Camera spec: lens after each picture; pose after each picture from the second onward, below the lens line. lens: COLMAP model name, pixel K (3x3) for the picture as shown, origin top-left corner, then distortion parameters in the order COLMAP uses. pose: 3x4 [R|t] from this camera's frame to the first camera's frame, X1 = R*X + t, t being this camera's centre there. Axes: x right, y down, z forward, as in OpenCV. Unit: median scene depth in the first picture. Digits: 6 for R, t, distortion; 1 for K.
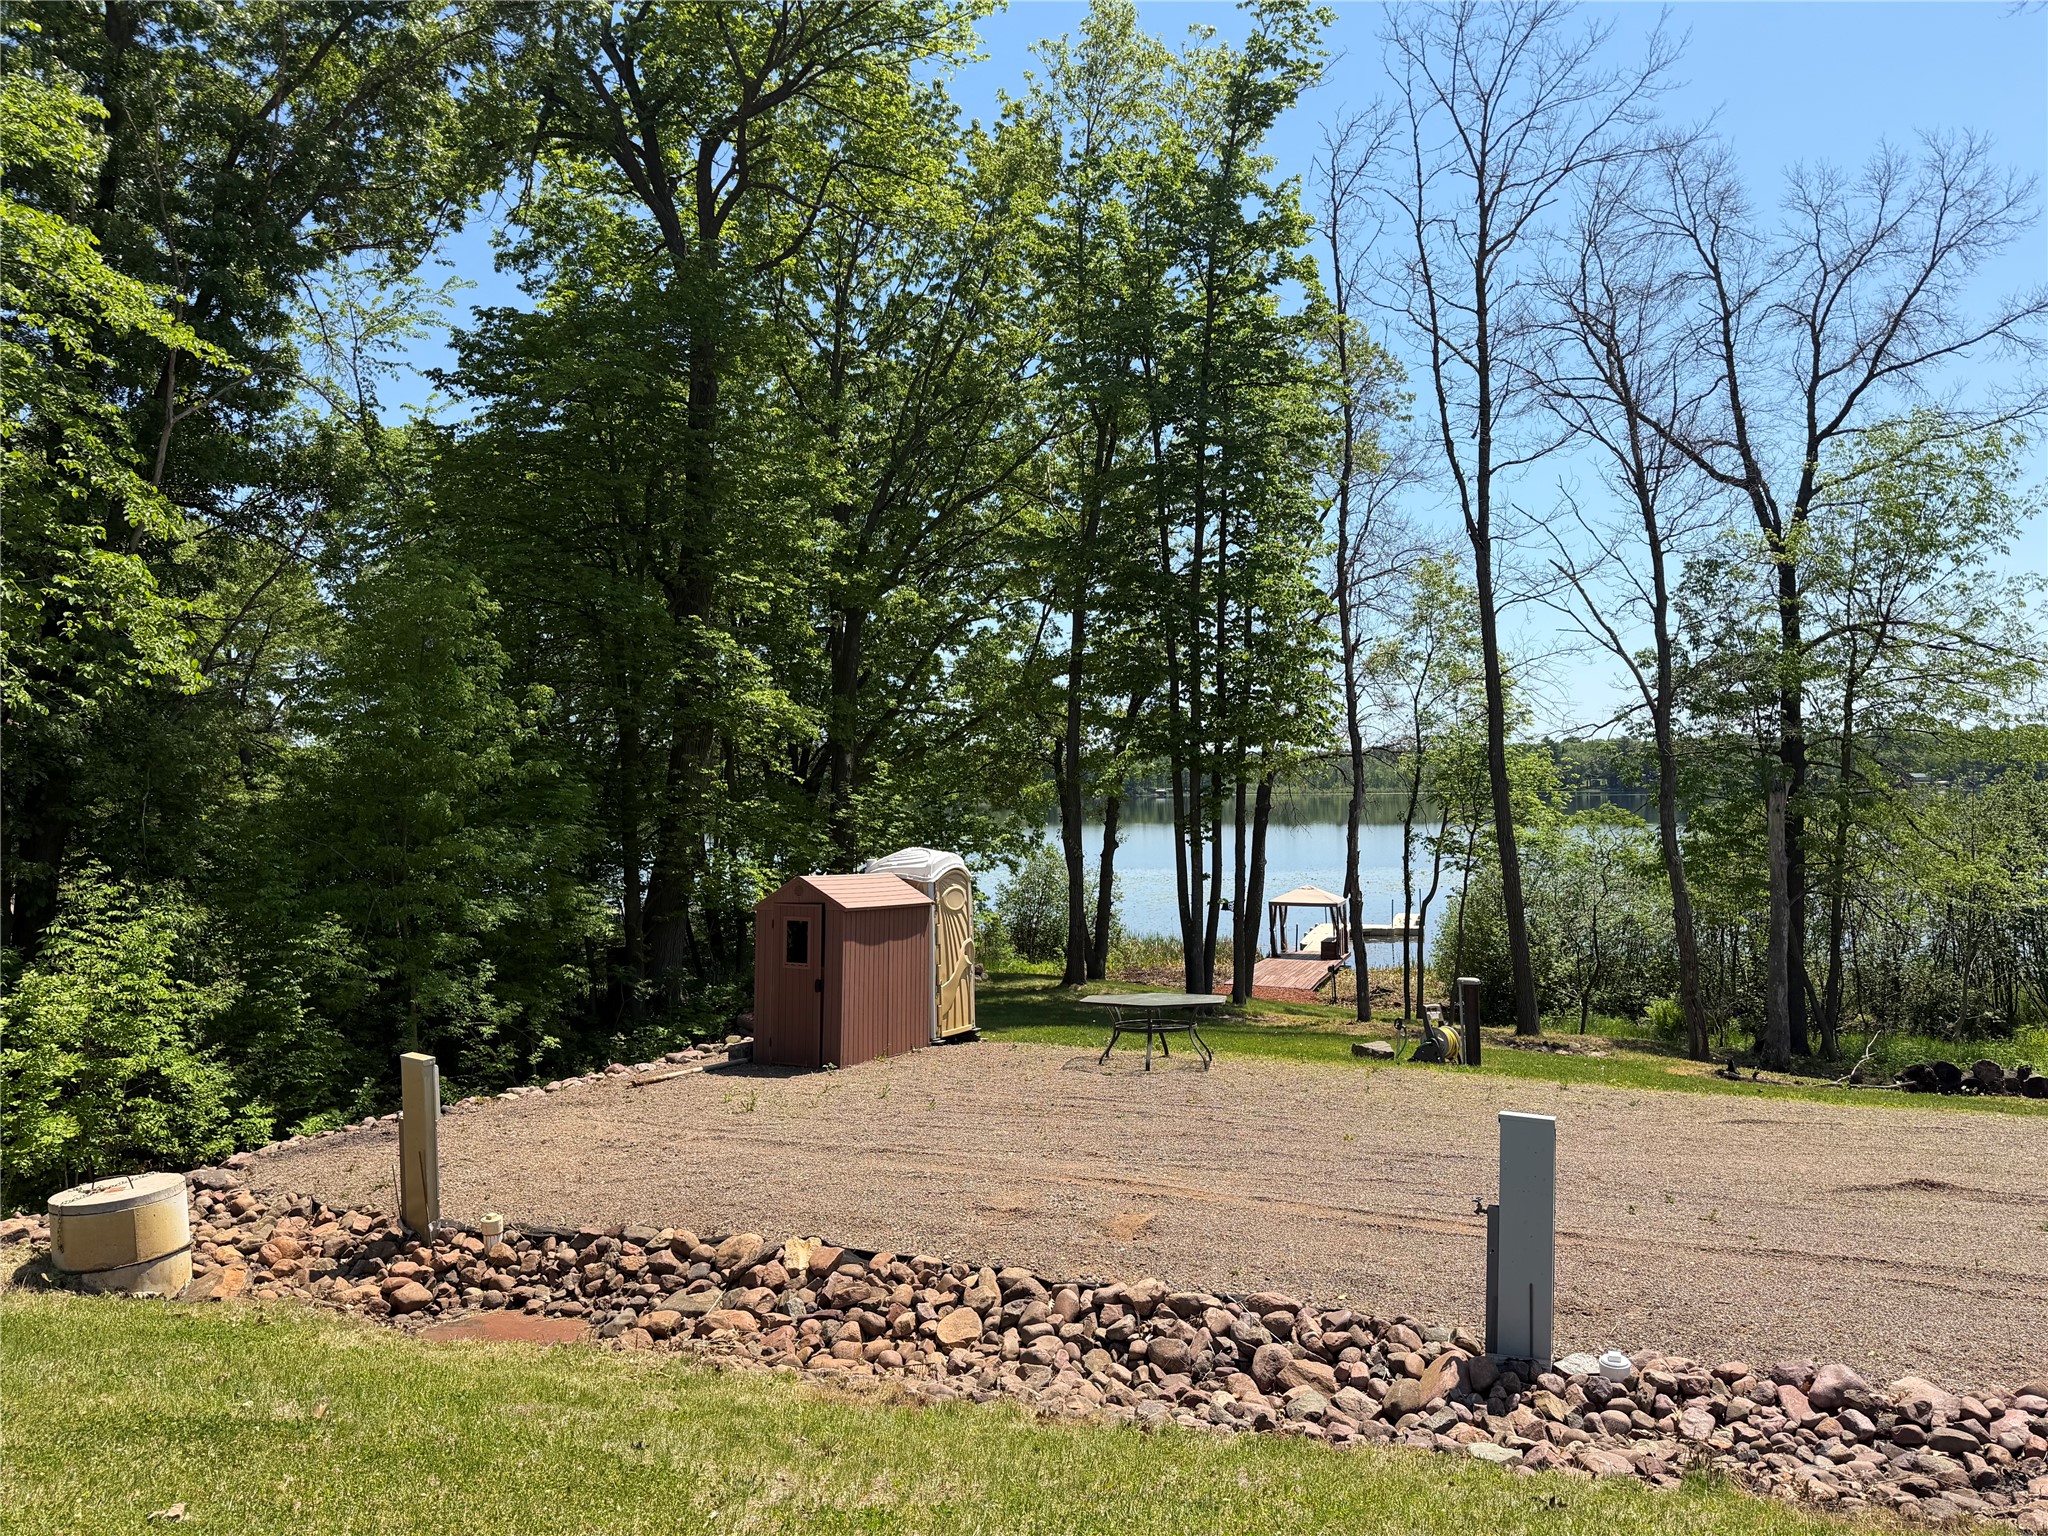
lens RADIAL K [[1443.0, 0, 1031.2], [0, 1443.0, 764.4], [0, 0, 1]] dist [0.067694, -0.079870]
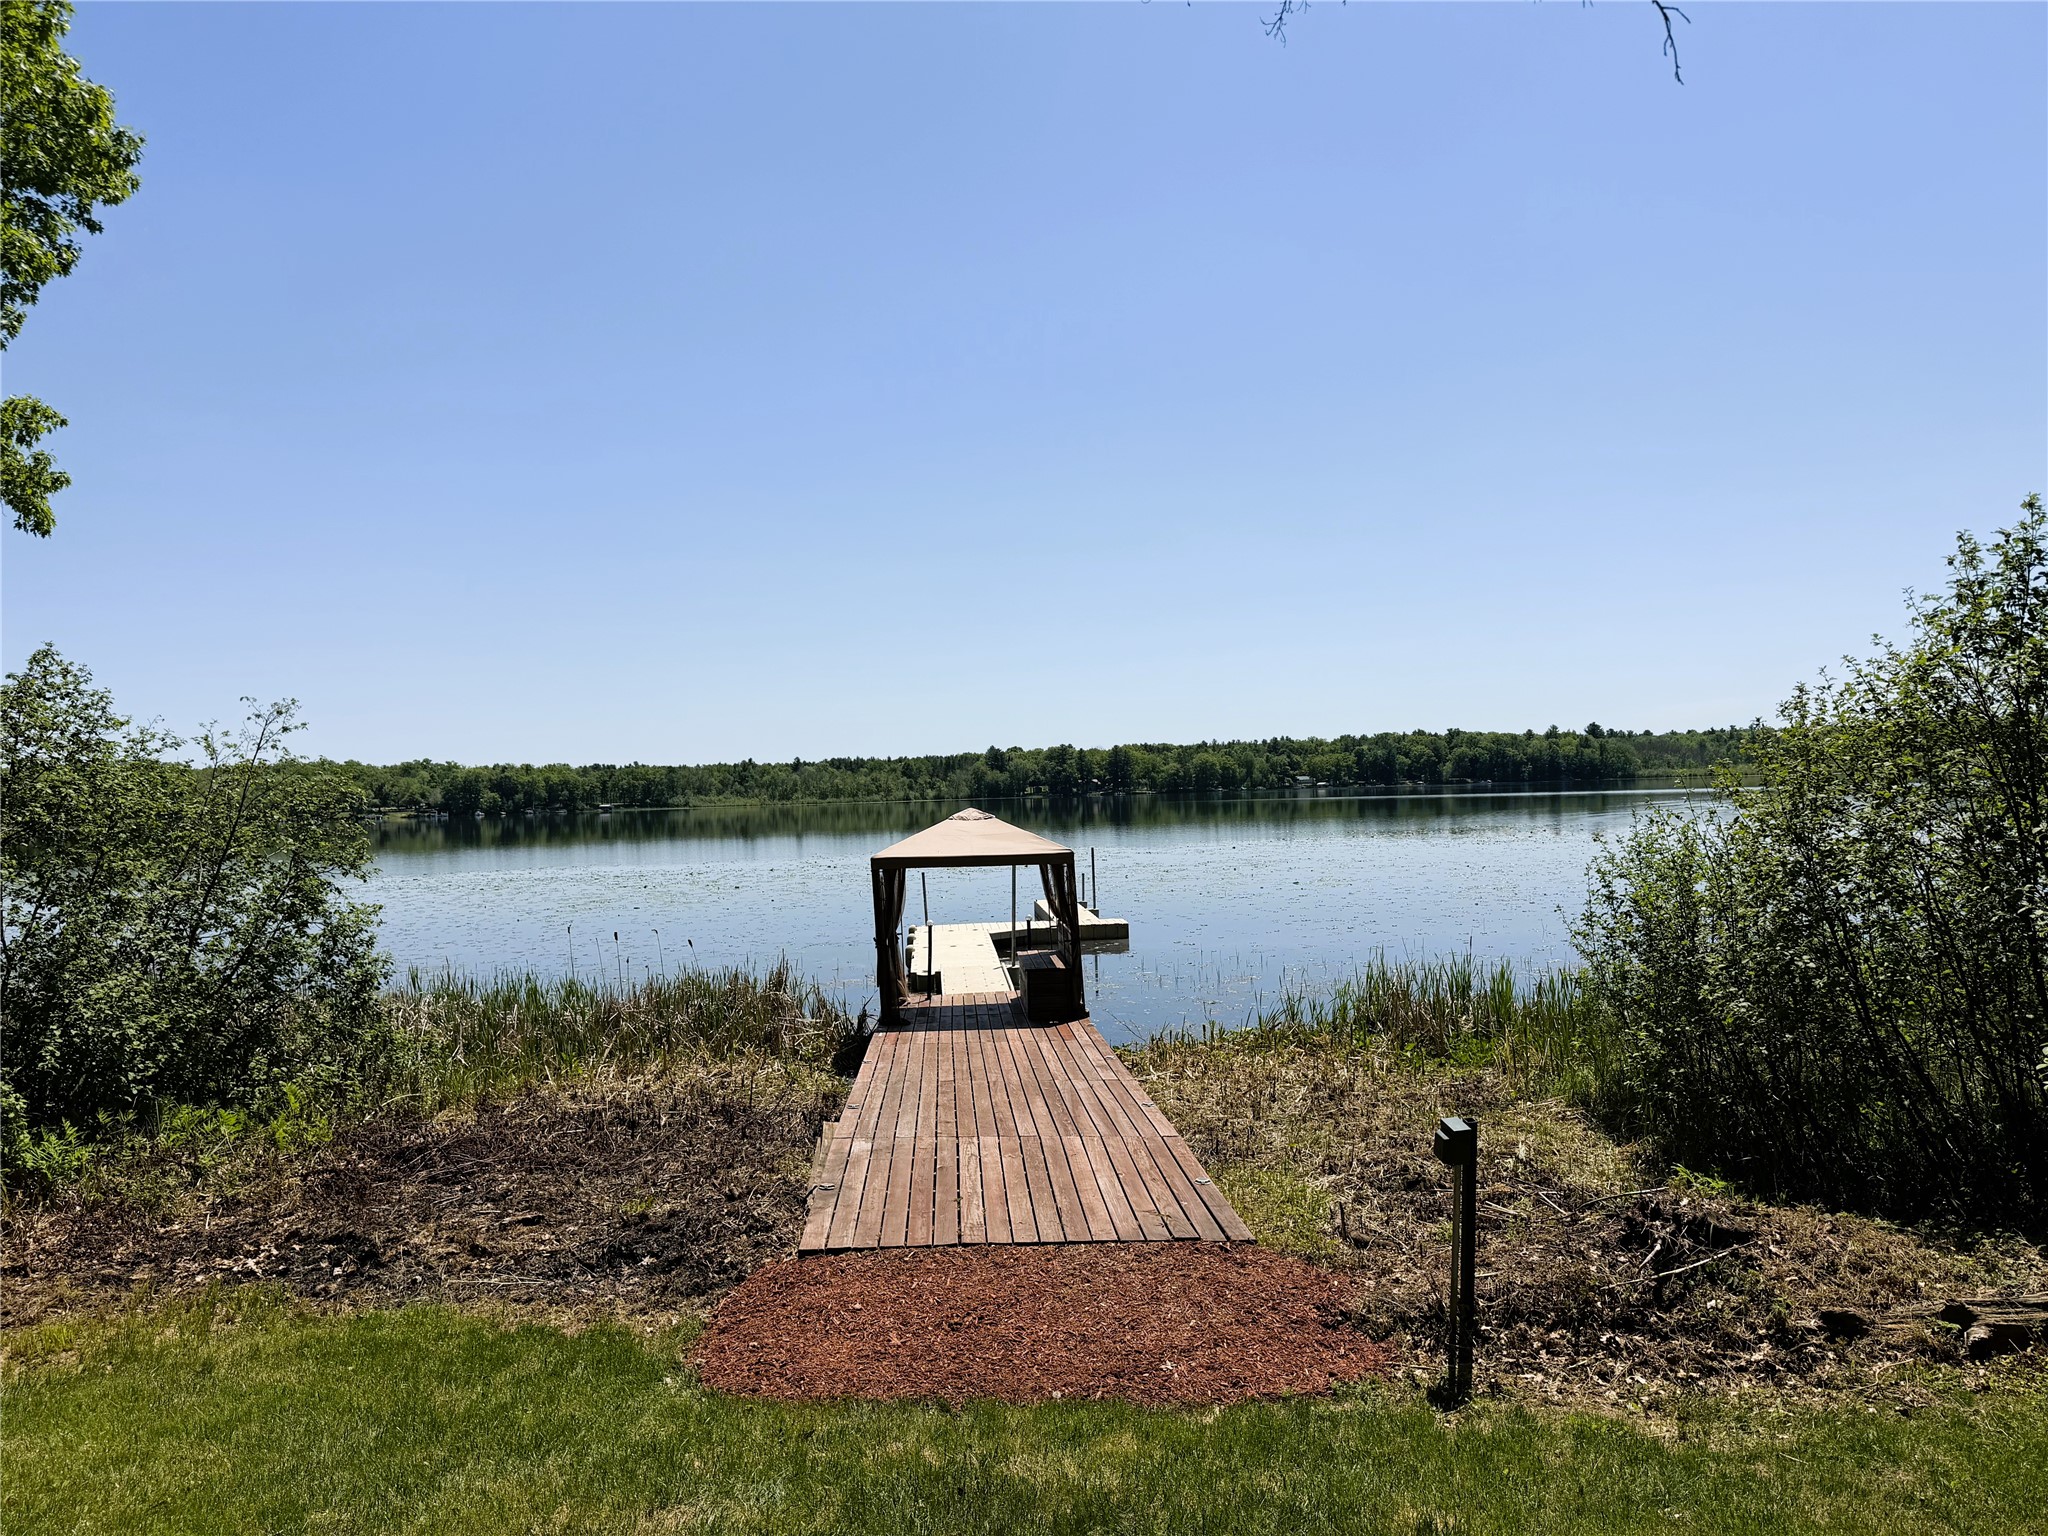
lens RADIAL K [[1443.0, 0, 1035.2], [0, 1443.0, 760.2], [0, 0, 1]] dist [0.067694, -0.079870]
pose [[0.930024, -0.008048, 0.367412, 0.157326], [0.013691, 0.999825, -0.012753, 0.152715], [-0.367245, 0.016891, 0.929971, 1.343499]]
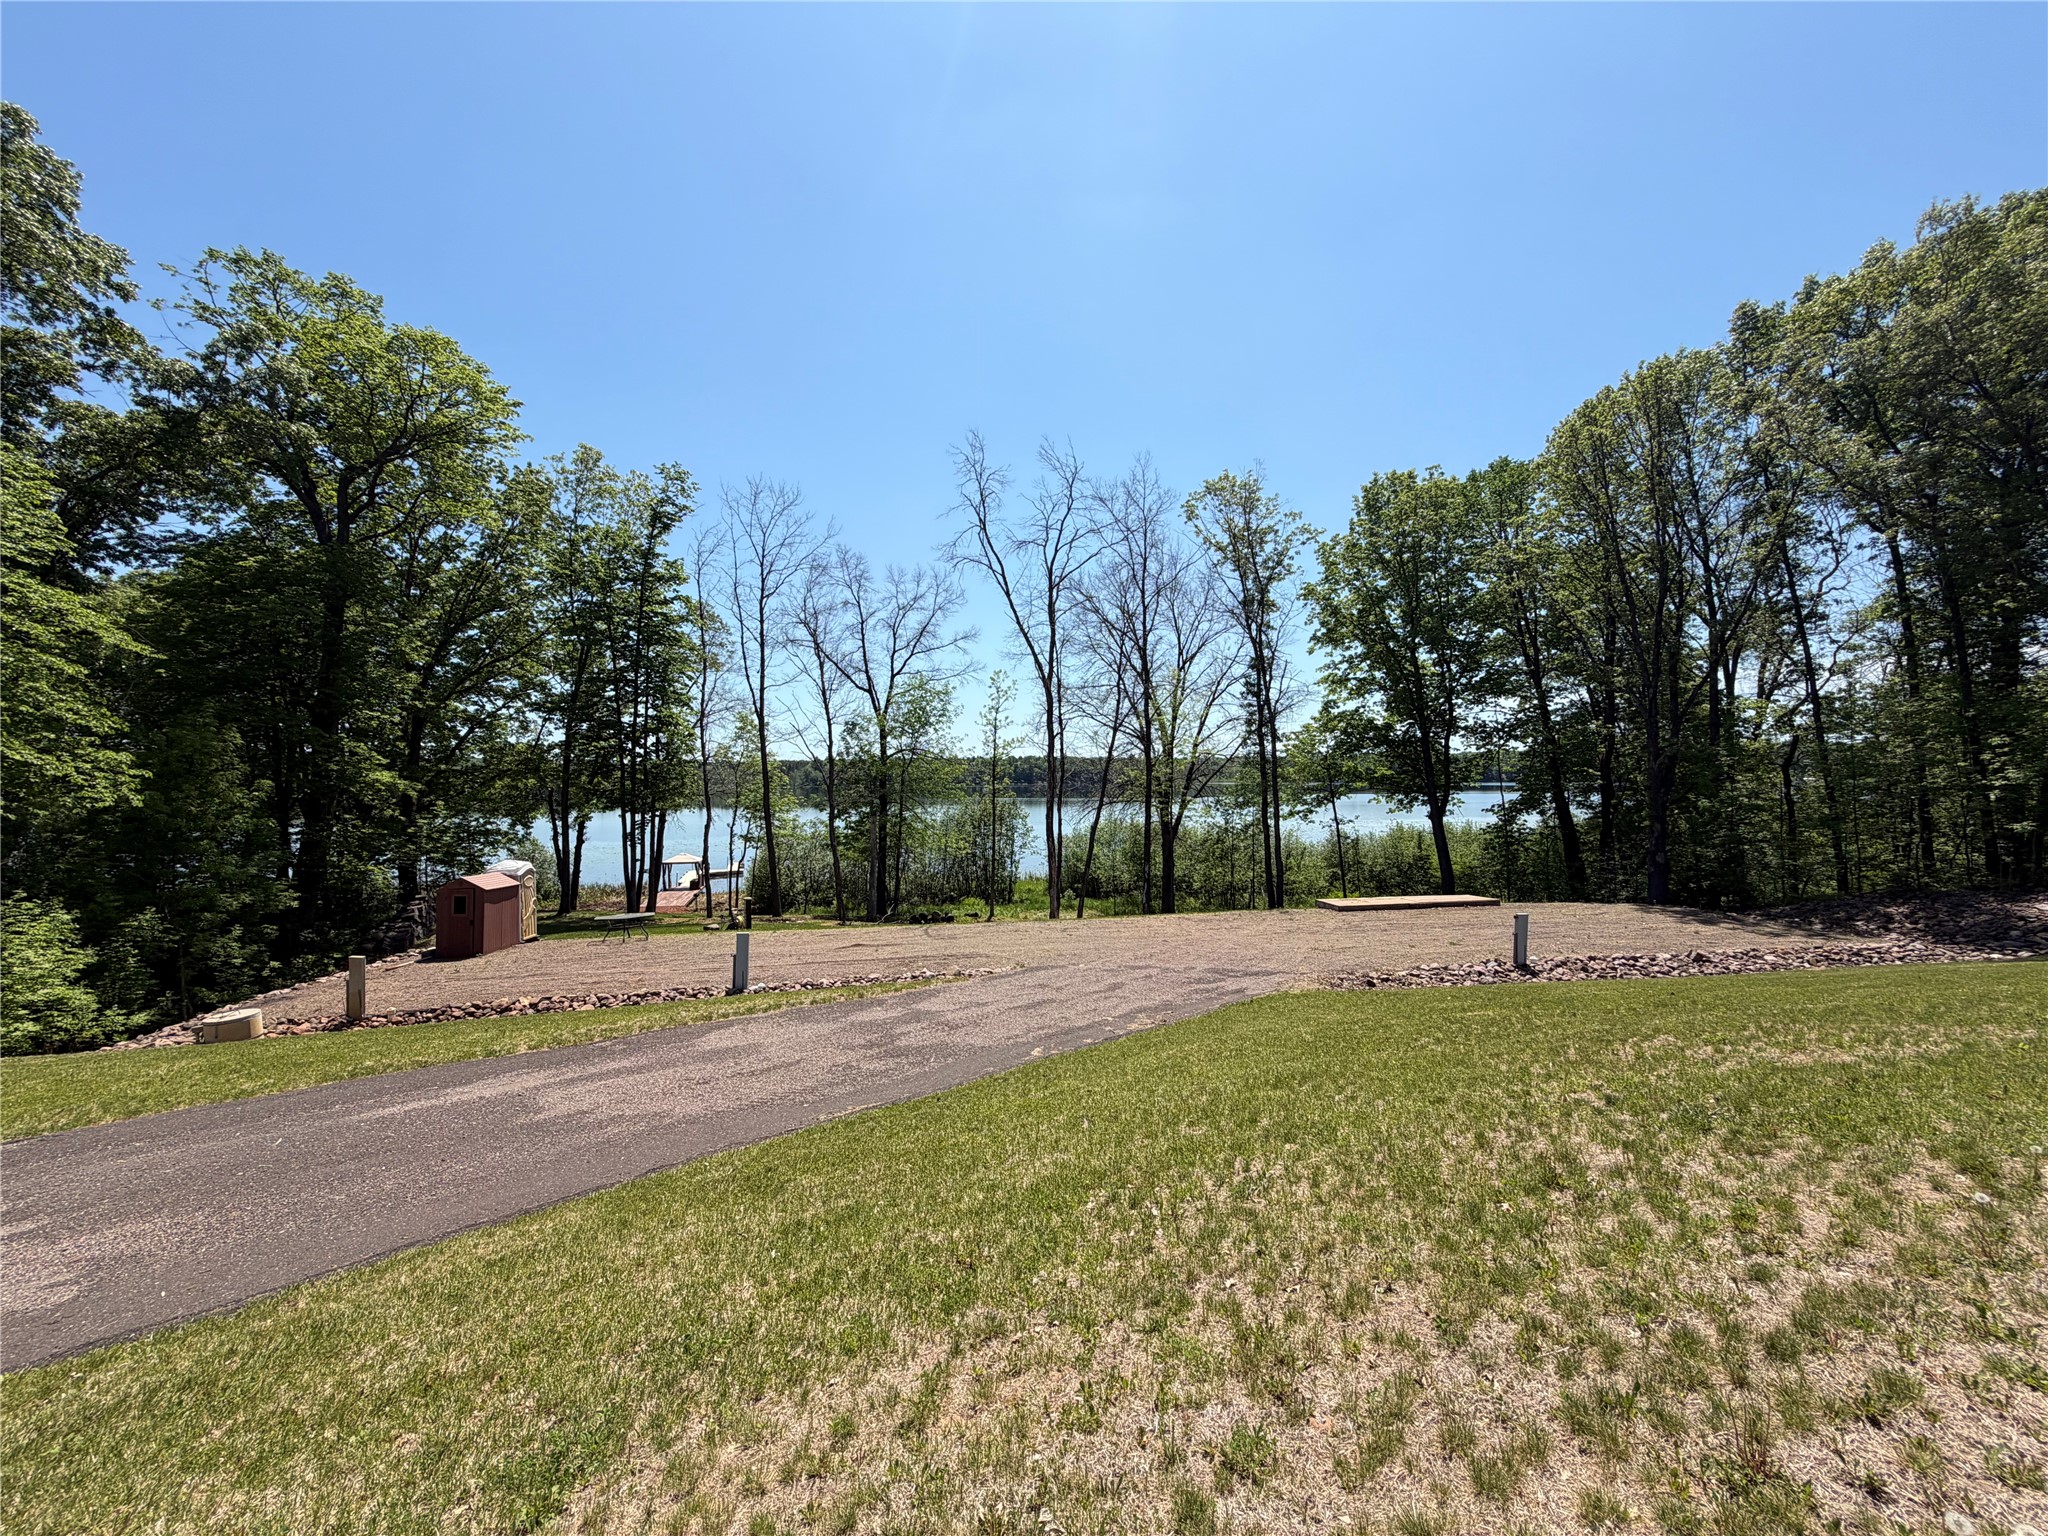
lens RADIAL K [[824.6, 0, 1016.3], [0, 824.6, 772.4], [0, 0, 1]] dist [0.001527, 0.000440]
pose [[0.838583, 0.008090, 0.544714, -0.081463], [-0.009641, 0.999954, -0.000008, -0.062381], [-0.544689, -0.005245, 0.838622, -0.381560]]
